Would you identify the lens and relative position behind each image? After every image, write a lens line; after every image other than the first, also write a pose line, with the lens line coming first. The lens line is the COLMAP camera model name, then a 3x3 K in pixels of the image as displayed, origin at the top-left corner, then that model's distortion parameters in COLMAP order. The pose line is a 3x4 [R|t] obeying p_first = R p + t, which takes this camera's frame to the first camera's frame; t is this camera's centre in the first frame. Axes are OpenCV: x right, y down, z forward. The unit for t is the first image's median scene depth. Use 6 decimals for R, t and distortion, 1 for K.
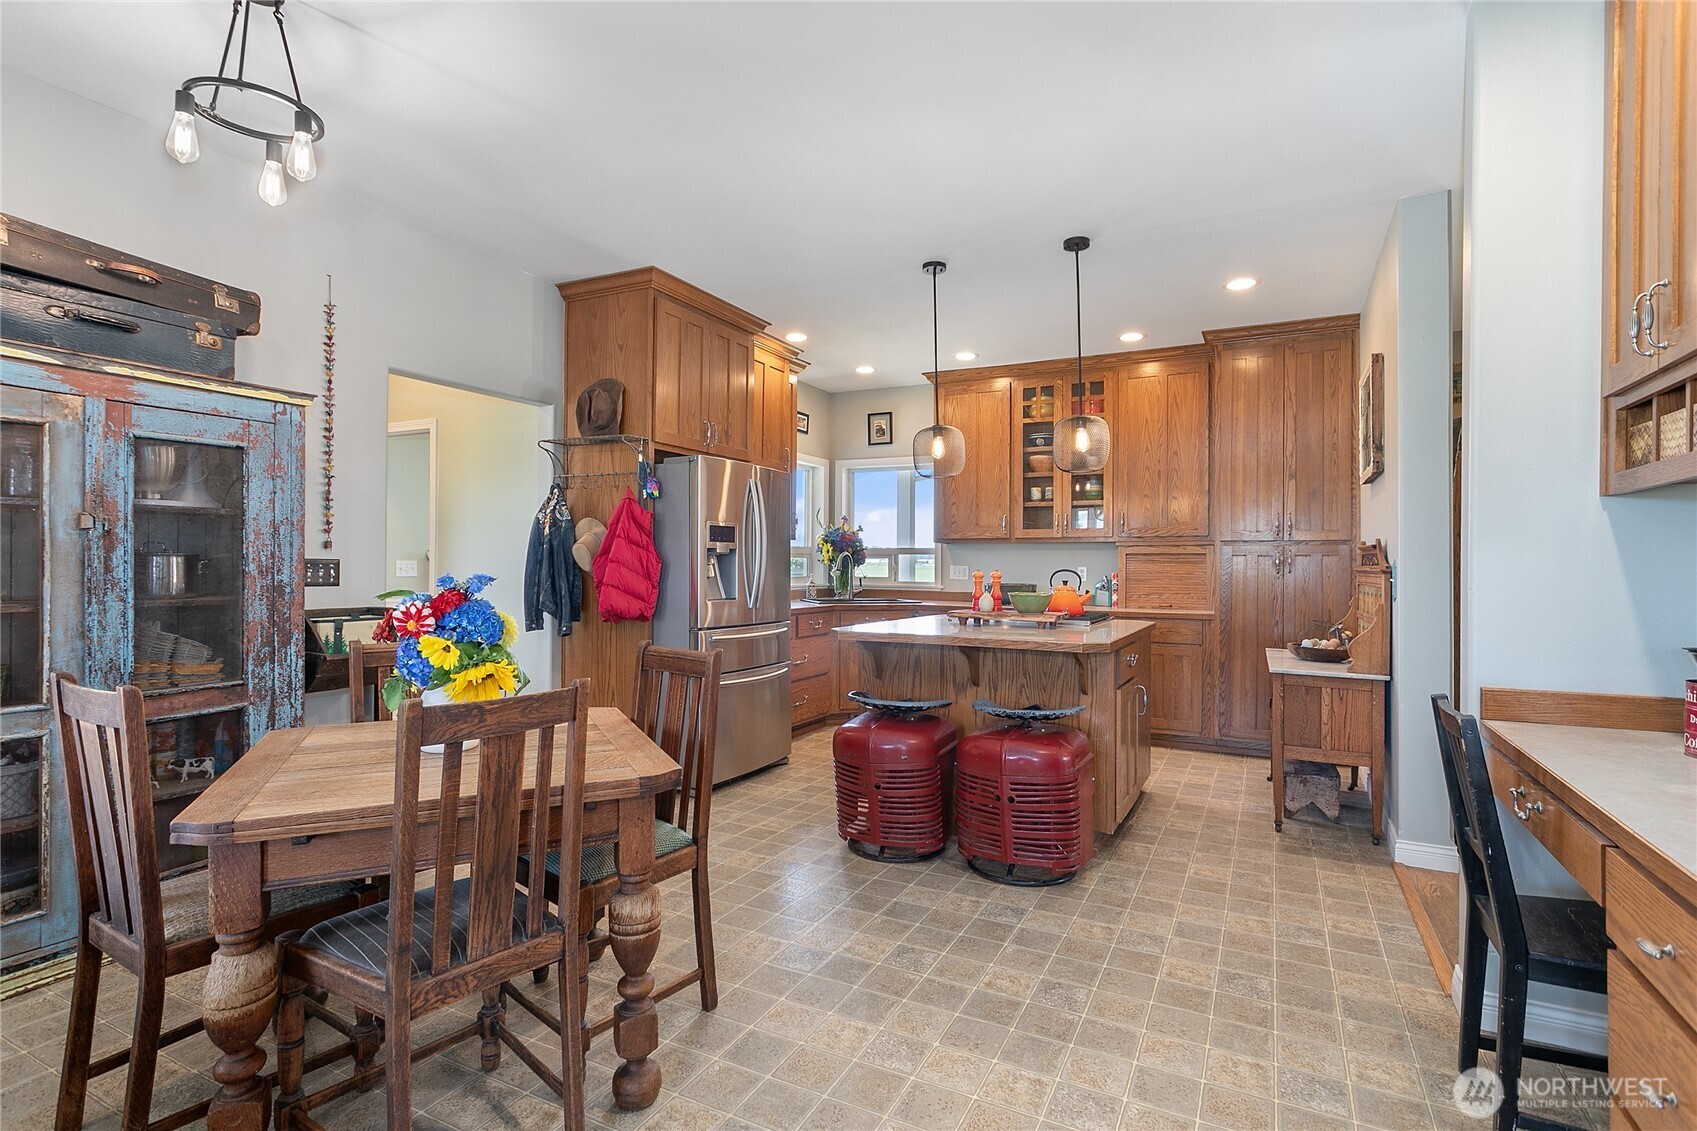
lens RADIAL K [[815.9, 0, 849.4], [0, 815.9, 569.3], [0, 0, 1]] dist [-0.004074, 0.000129]
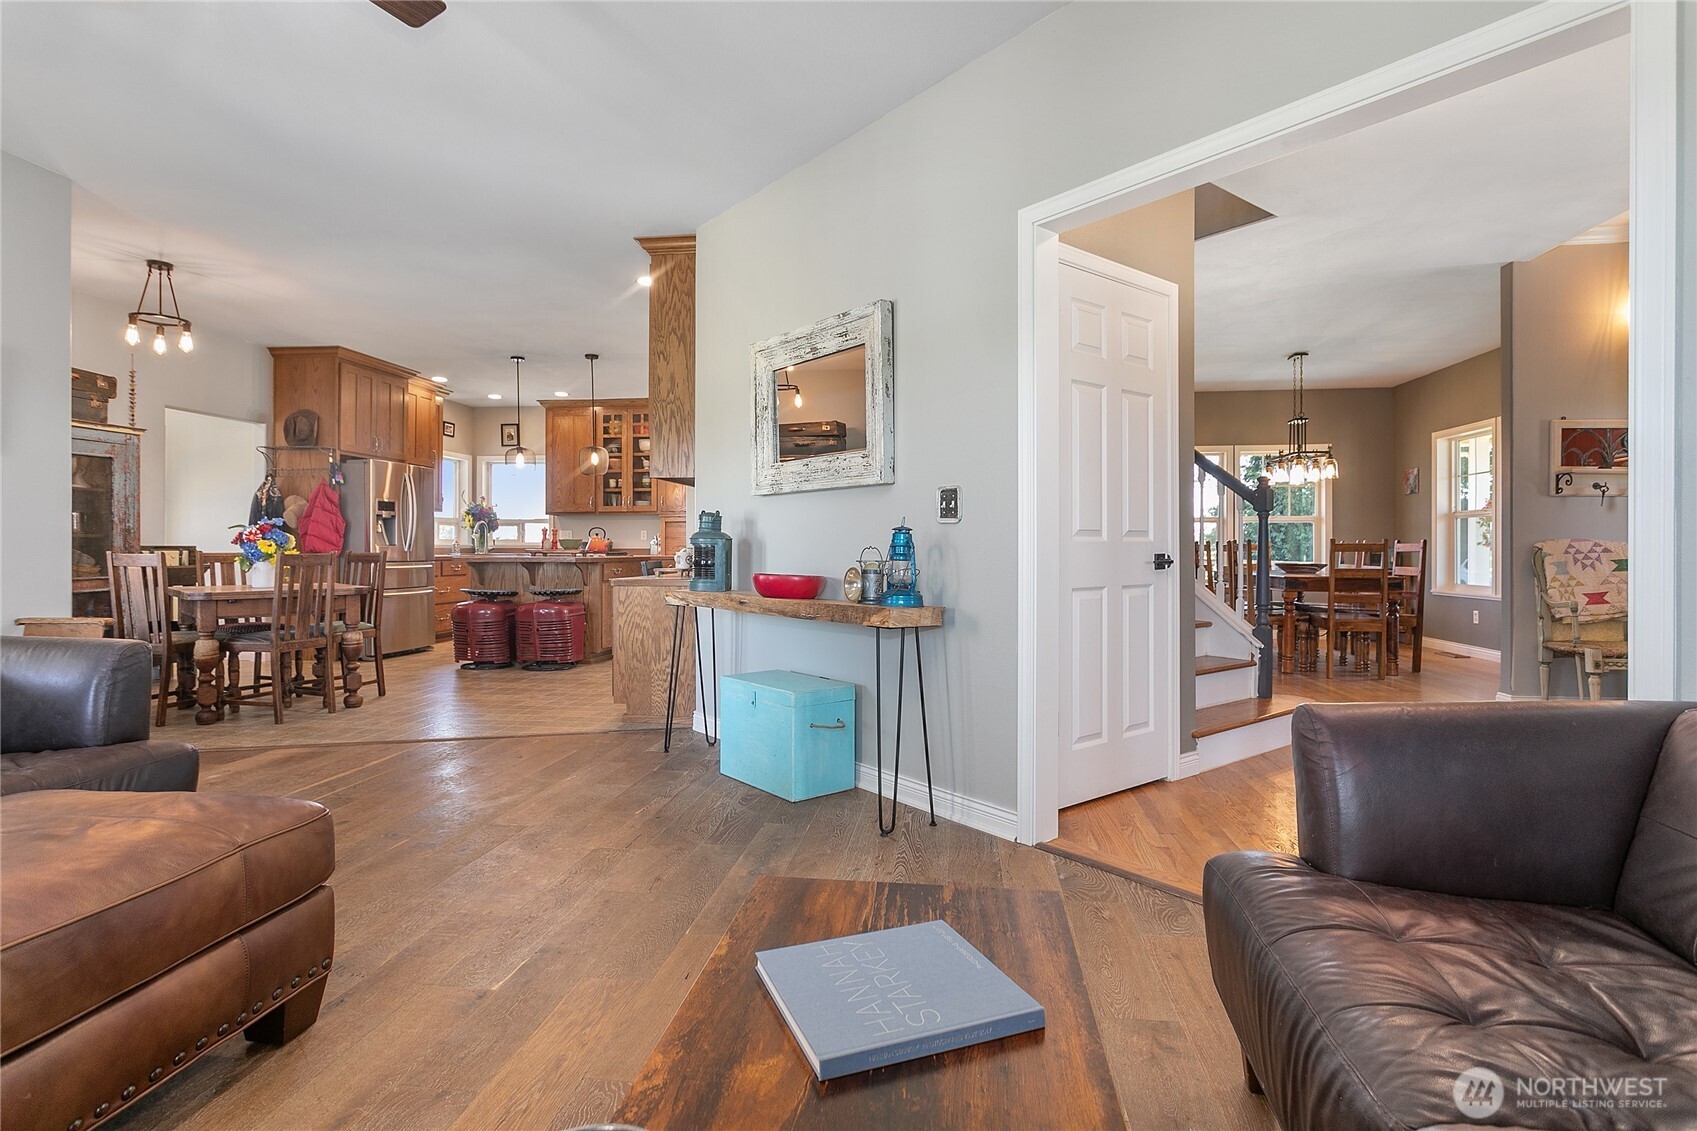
lens RADIAL K [[877.0, 0, 844.4], [0, 877.0, 547.9], [0, 0, 1]] dist [0.013415, -0.000079]
pose [[0.946996, -0.006603, 0.321177, 0.148954], [0.008967, 0.999943, -0.005879, 0.059642], [-0.321120, 0.008448, 0.947001, -0.982651]]
